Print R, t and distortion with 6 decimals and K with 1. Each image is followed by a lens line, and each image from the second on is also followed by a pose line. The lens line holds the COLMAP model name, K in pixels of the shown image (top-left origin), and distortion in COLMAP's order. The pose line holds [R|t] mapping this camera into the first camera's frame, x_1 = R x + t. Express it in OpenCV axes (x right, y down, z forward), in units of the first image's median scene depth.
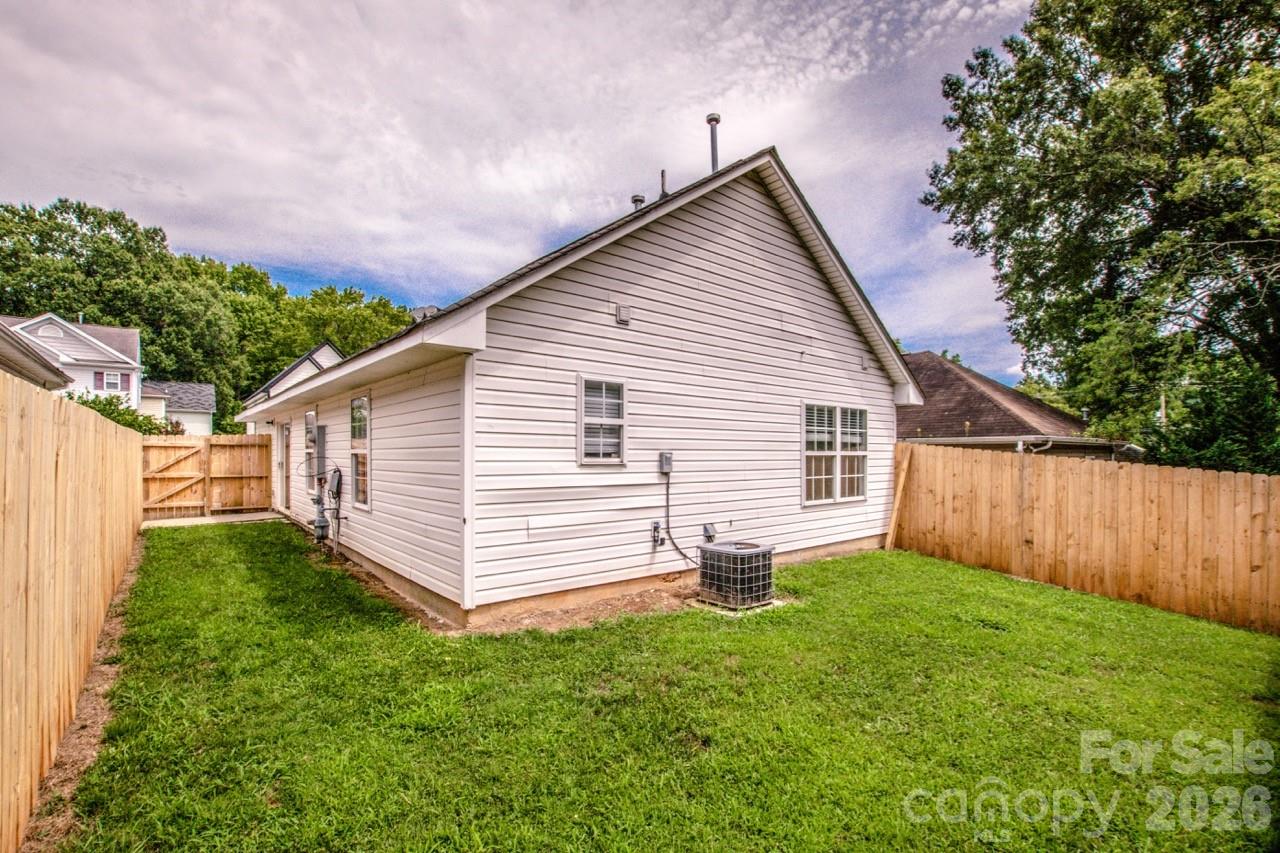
lens RADIAL K [[545.6, 0, 642.4], [0, 545.6, 462.0], [0, 0, 1]] dist [-0.026692, 0.000750]
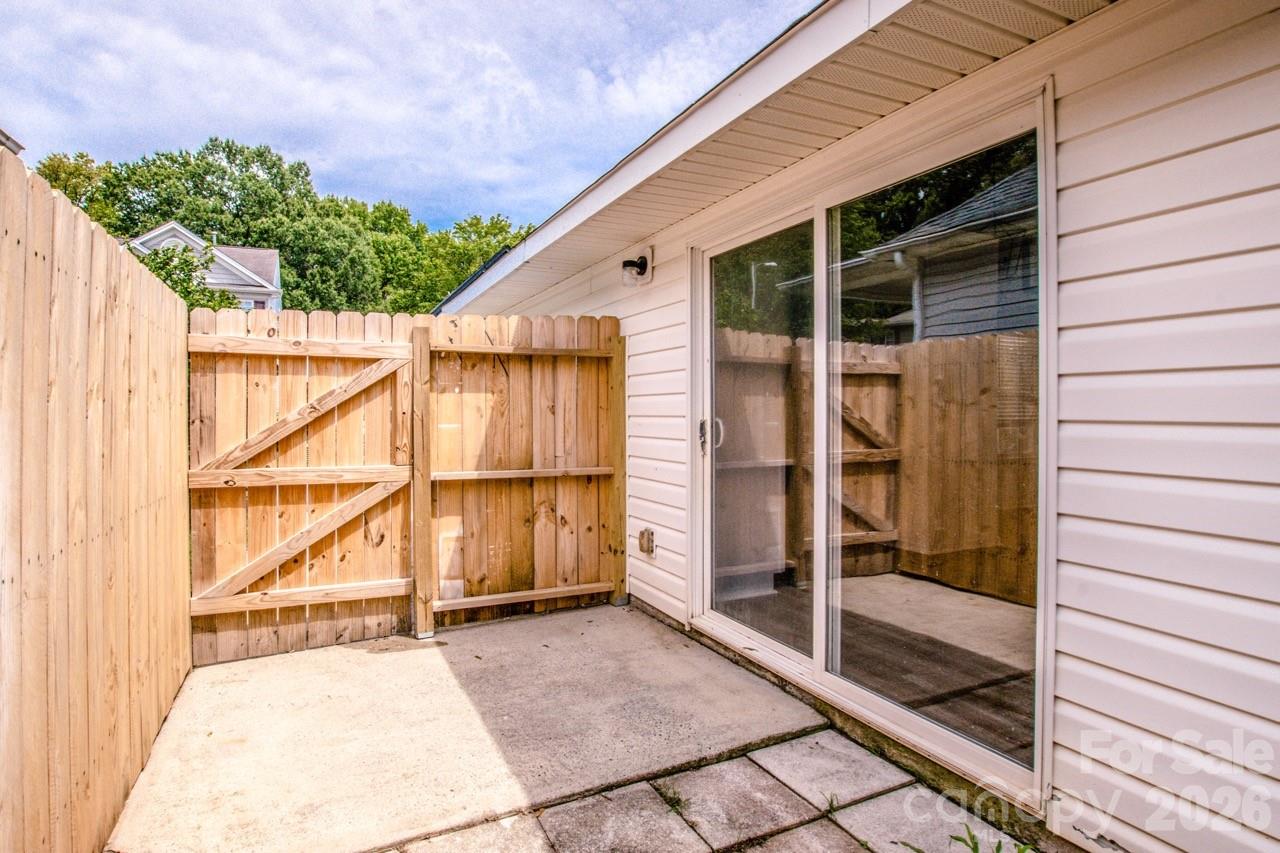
lens RADIAL K [[569.6, 0, 602.4], [0, 569.6, 427.5], [0, 0, 1]] dist [-0.027544, 0.000320]
pose [[0.966979, 0.000961, -0.254855, -0.170905], [0.001977, 0.999934, 0.011275, 0.000121], [0.254849, -0.011406, 0.966914, 0.197768]]
